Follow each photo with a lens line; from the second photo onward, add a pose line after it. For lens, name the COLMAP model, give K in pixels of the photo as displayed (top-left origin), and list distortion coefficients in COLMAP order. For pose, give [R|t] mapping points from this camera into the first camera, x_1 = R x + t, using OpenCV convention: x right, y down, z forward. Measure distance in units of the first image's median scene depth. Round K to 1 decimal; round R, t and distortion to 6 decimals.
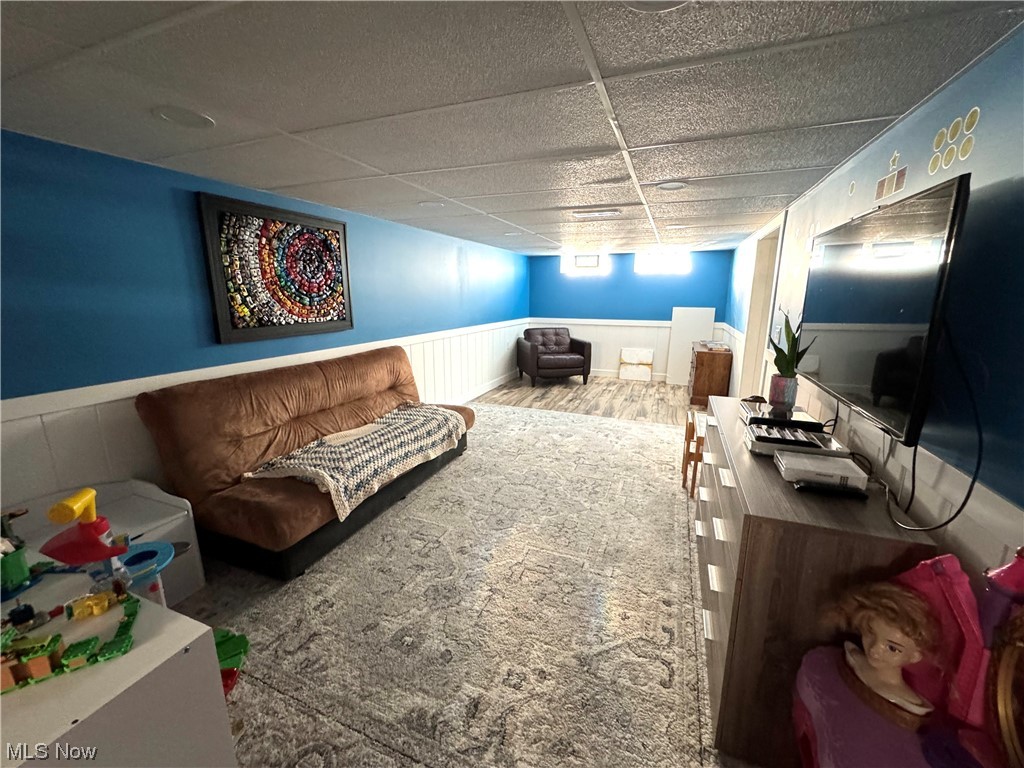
lens RADIAL K [[409.7, 0, 513.7], [0, 409.7, 381.1], [0, 0, 1]] dist [-0.001758, -0.000506]
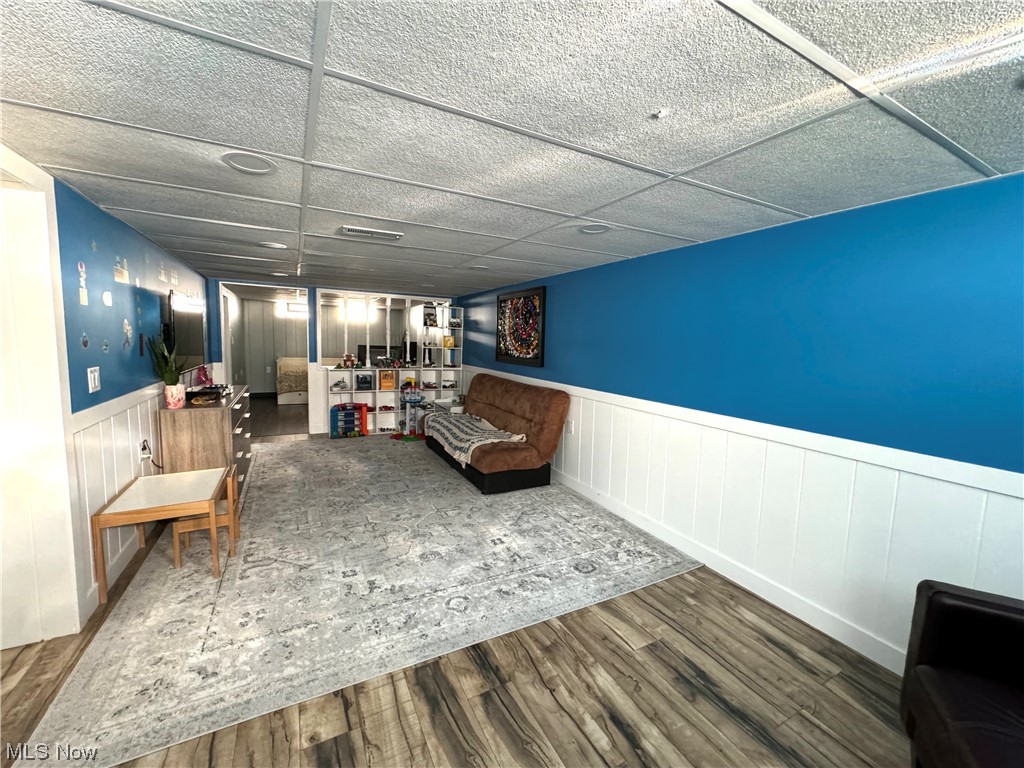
lens RADIAL K [[409.7, 0, 512.1], [0, 409.7, 381.5], [0, 0, 1]] dist [-0.001758, -0.000506]
pose [[-0.648897, 0.055568, -0.758845, 0.548333], [-0.191164, 0.953433, 0.233284, -0.316644], [0.736471, 0.296441, -0.608057, 1.507162]]
